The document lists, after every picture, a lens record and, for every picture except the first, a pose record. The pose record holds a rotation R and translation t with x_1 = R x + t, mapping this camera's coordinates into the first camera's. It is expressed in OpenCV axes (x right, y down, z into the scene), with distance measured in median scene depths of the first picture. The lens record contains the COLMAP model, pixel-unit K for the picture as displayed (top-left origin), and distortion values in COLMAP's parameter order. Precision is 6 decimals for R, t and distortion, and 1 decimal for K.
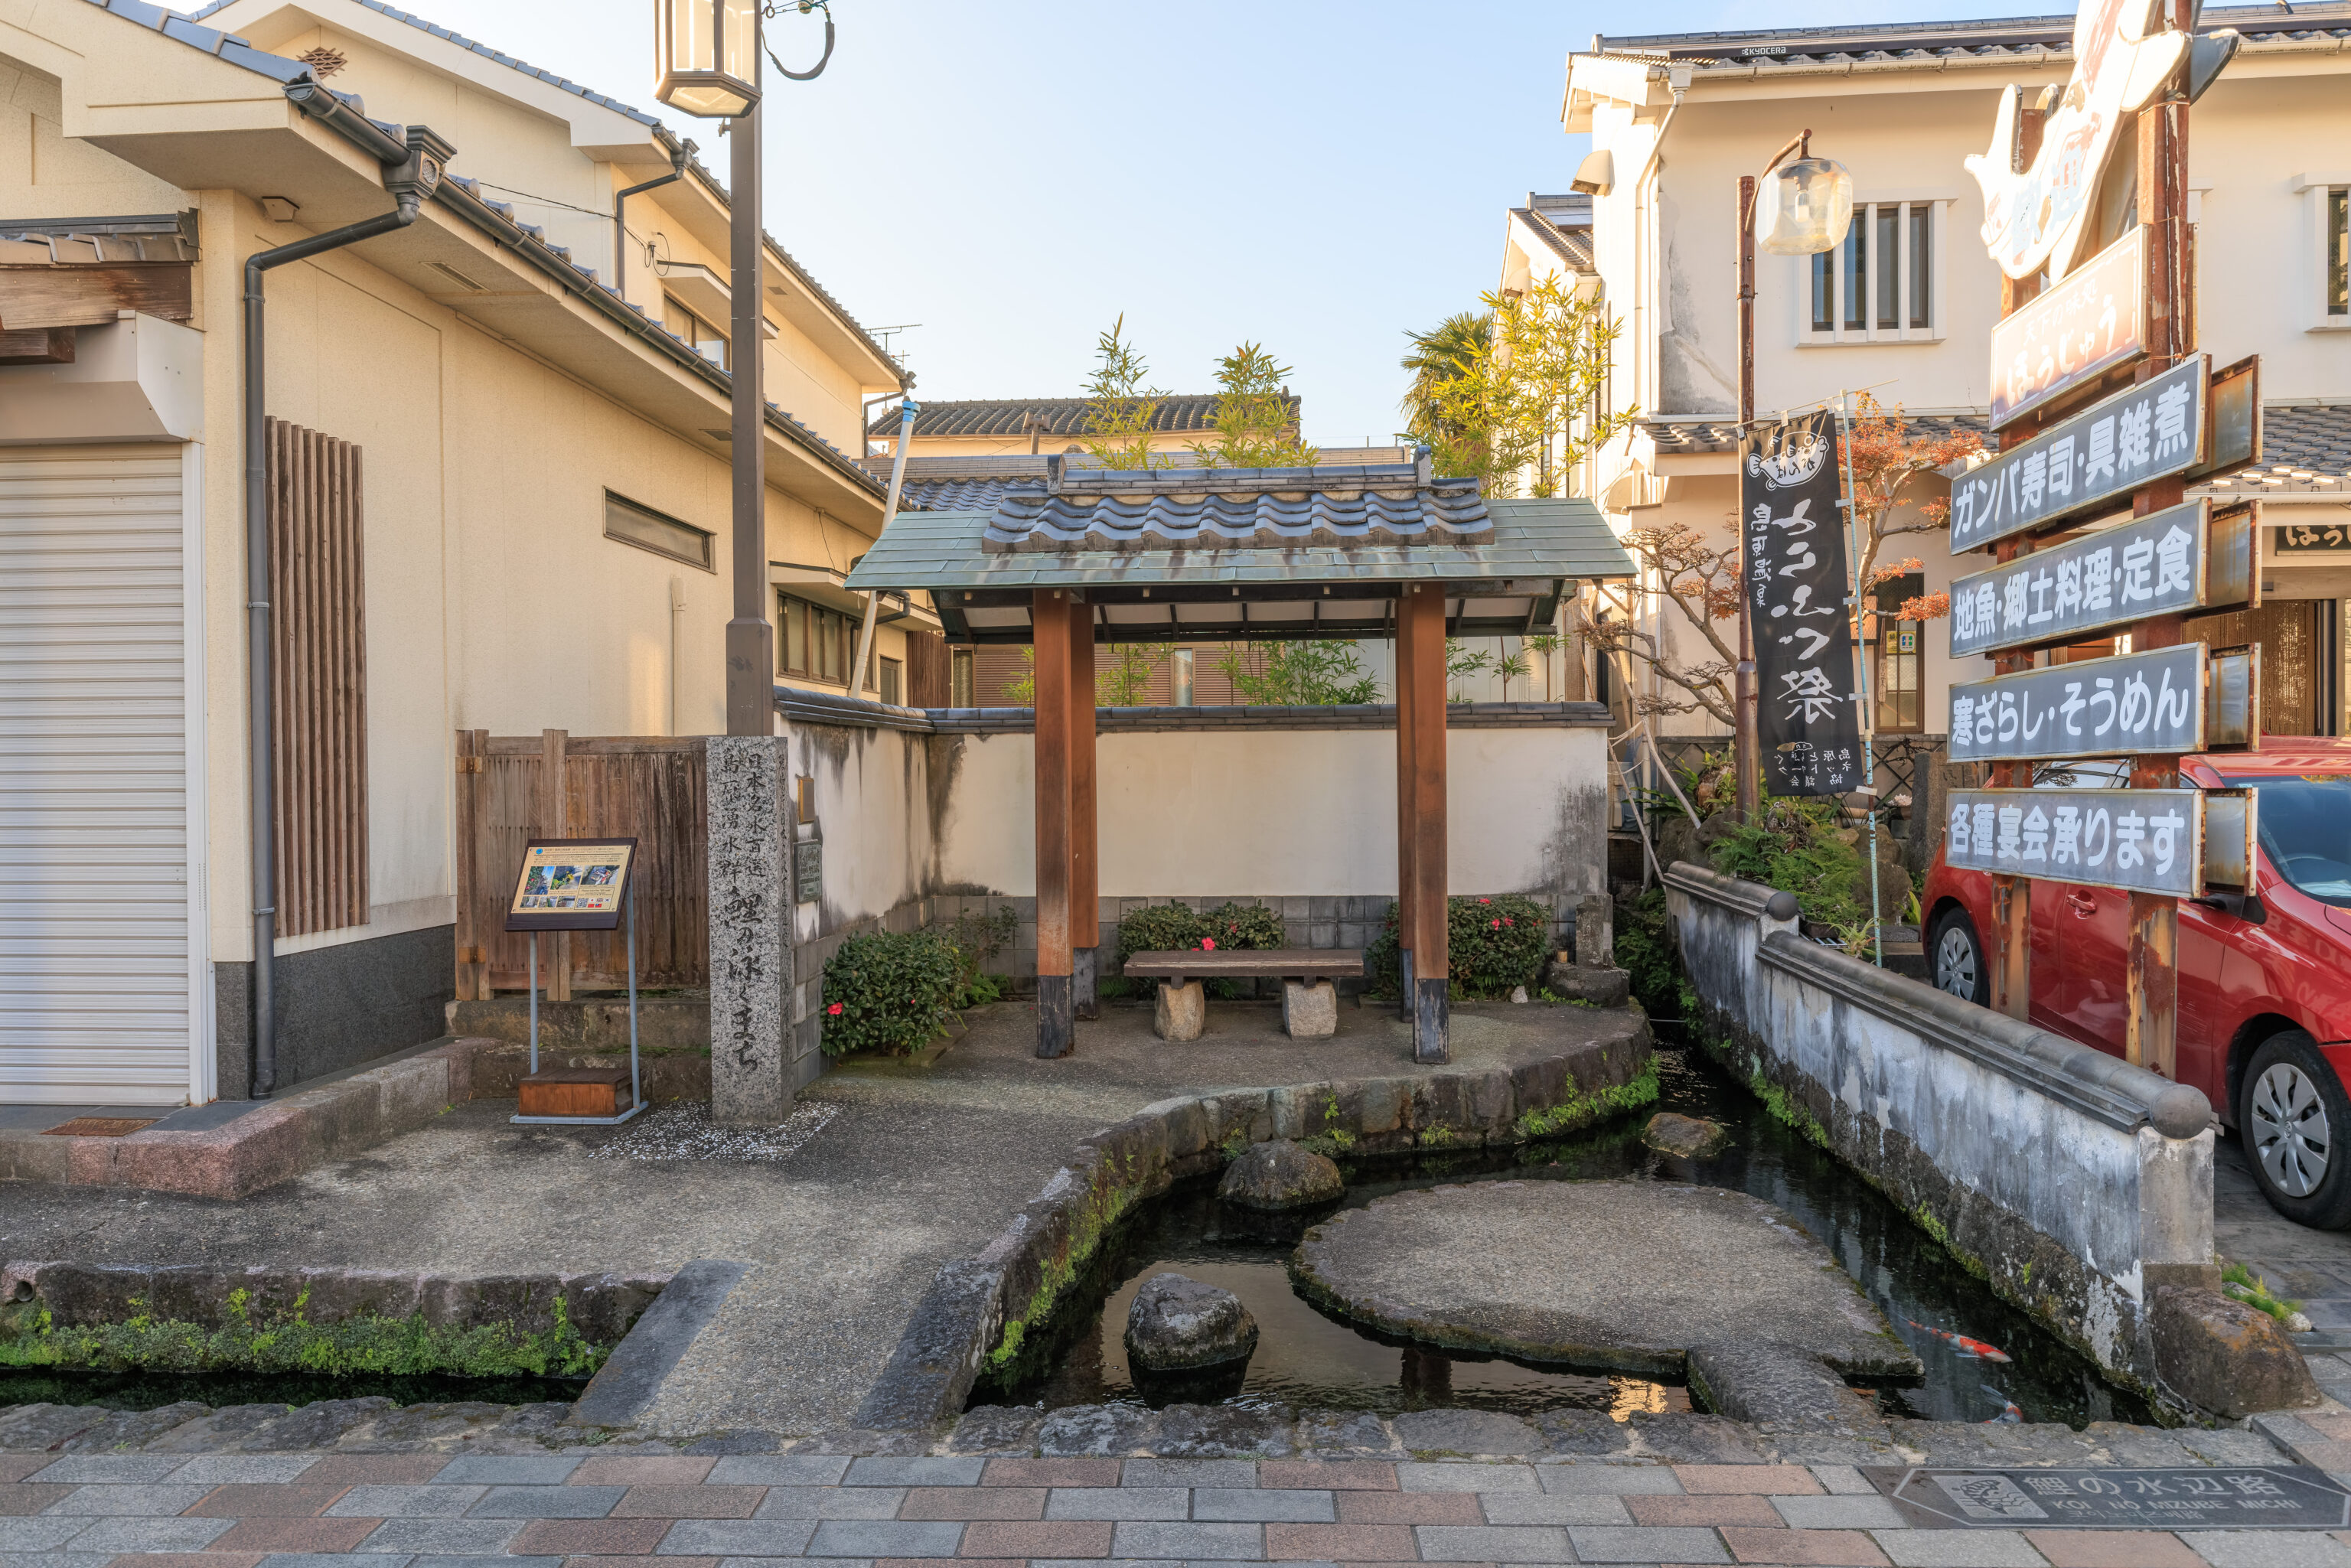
lens RADIAL K [[1623.1, 0, 1174.5], [0, 1623.1, 786.6], [0, 0, 1]] dist [0.005430, 0.000454]
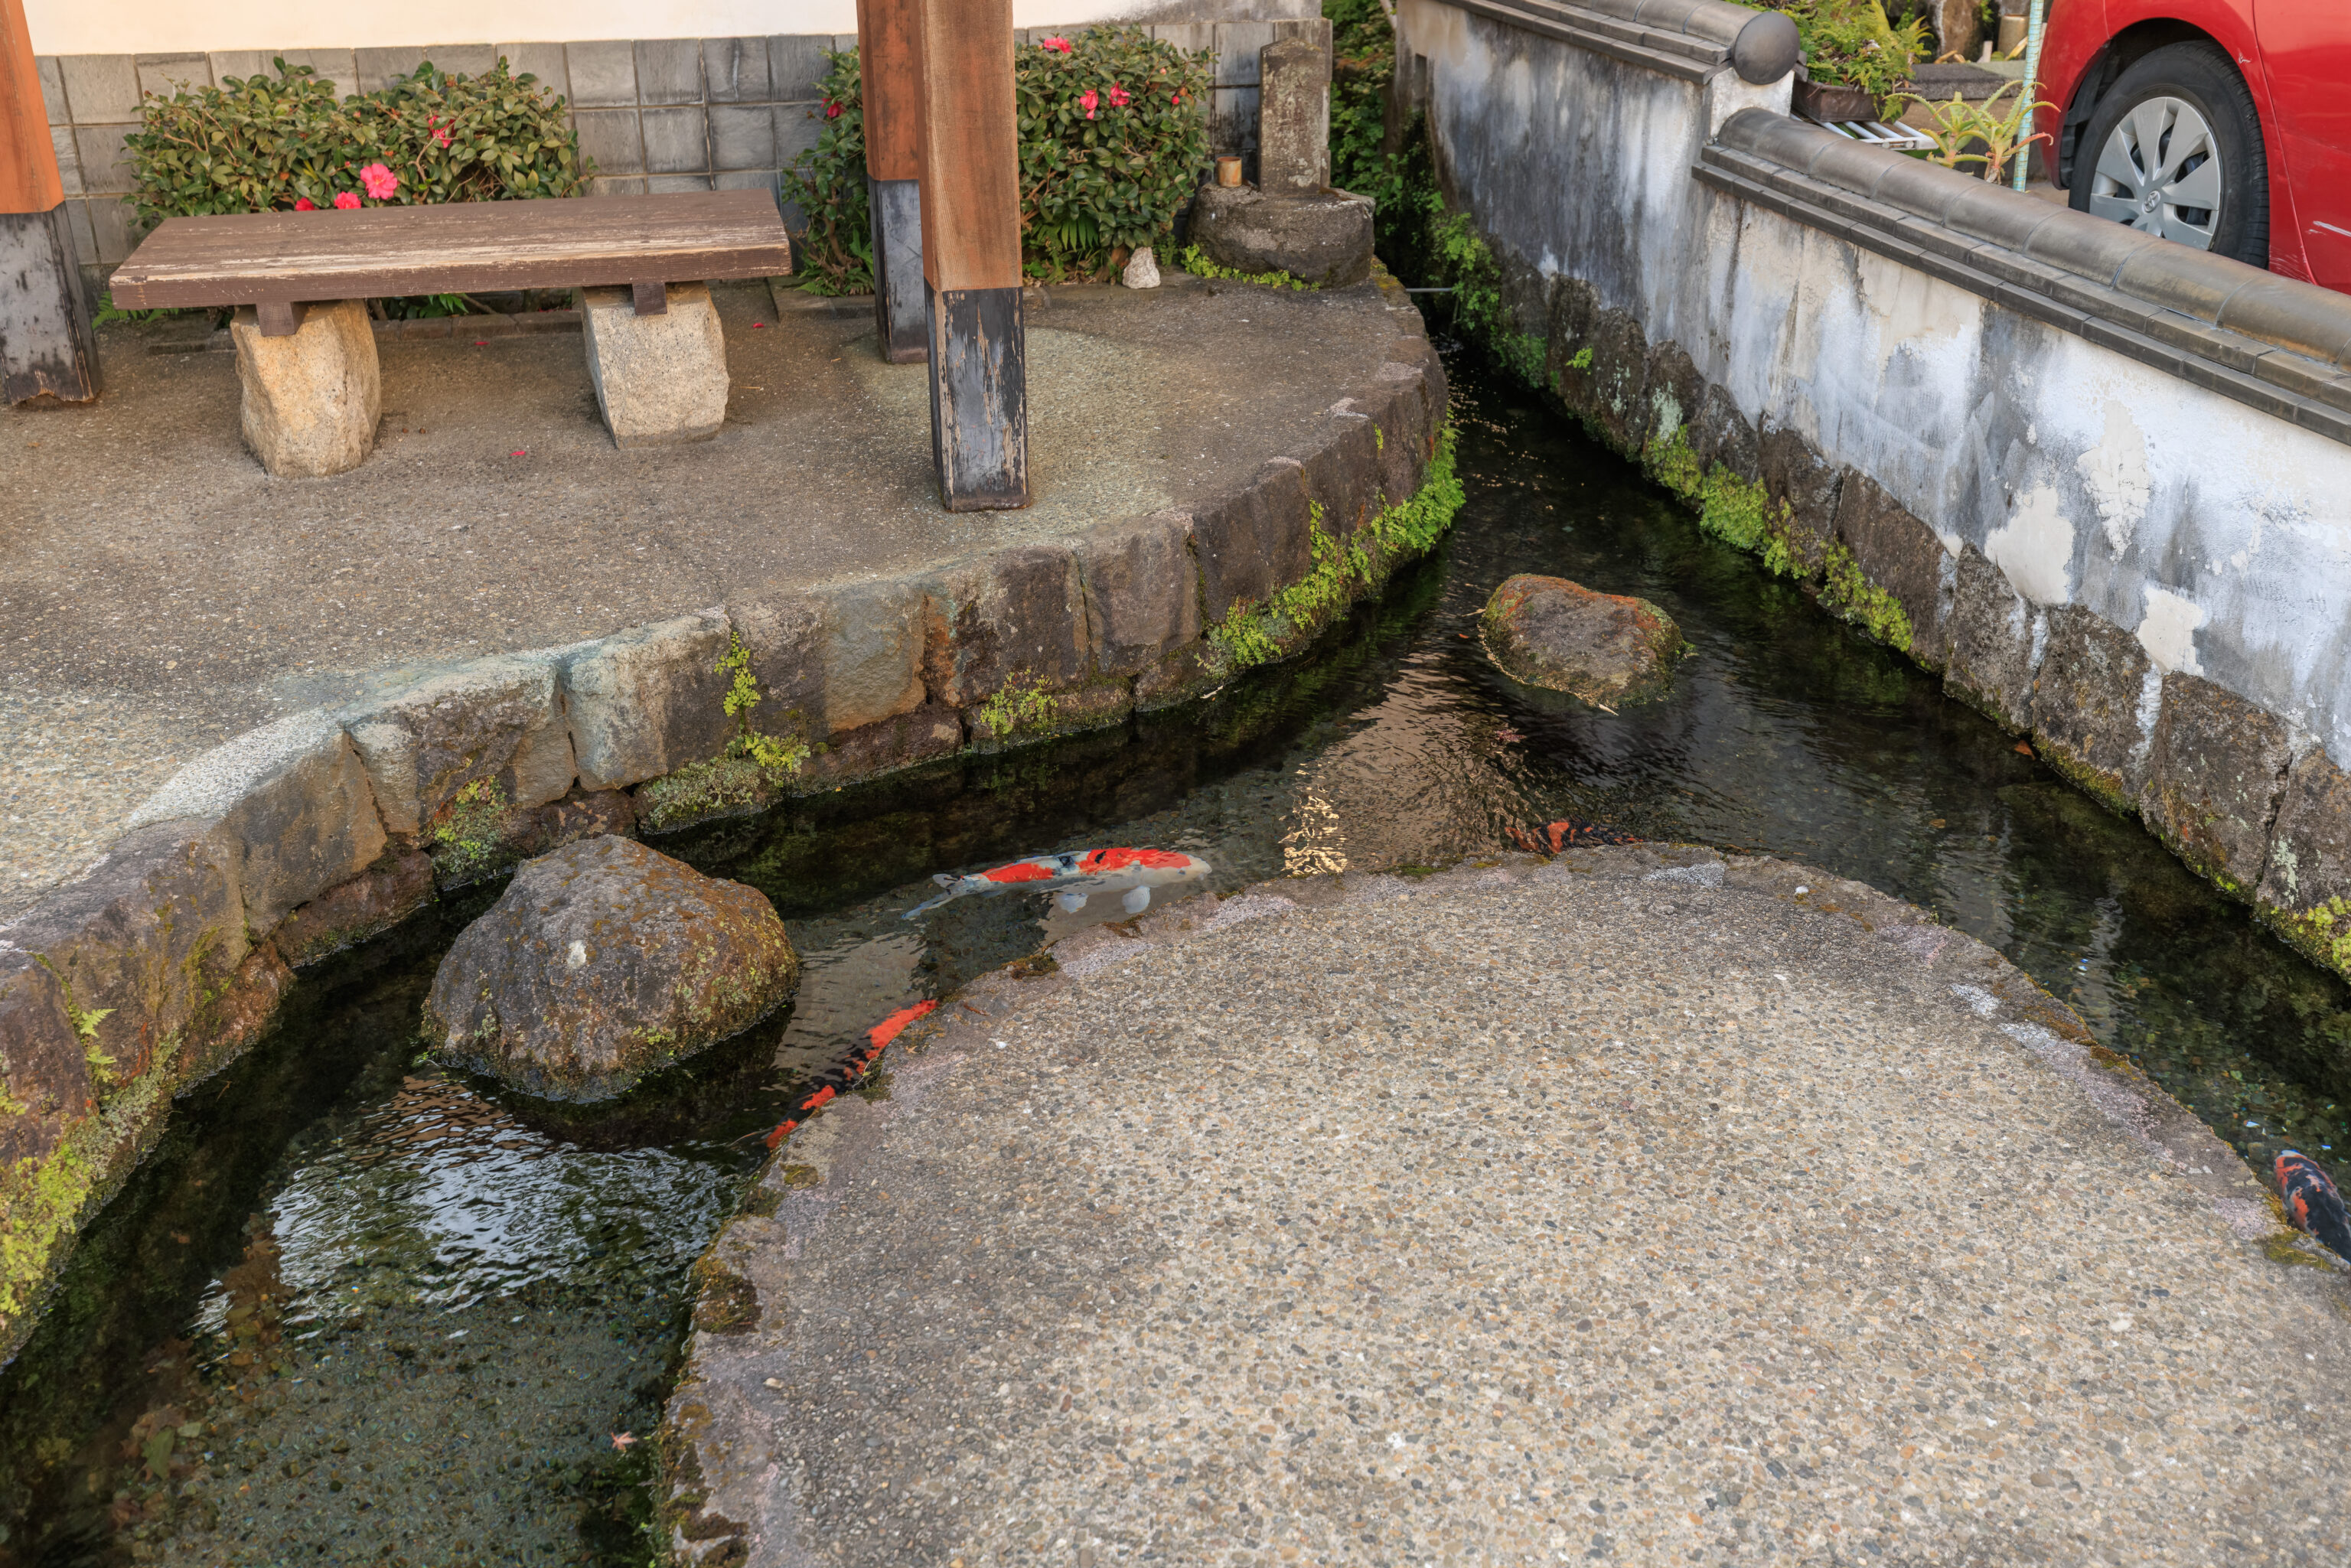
lens RADIAL K [[2212.8, 0, 1165.2], [0, 2212.8, 793.6], [0, 0, 1]] dist [0.004717, 0.000000]
pose [[0.955994, -0.119233, 0.268064, 0.048407], [-0.000336, 0.913248, 0.407404, 0.016625], [-0.293384, -0.389566, 0.873020, 0.492307]]
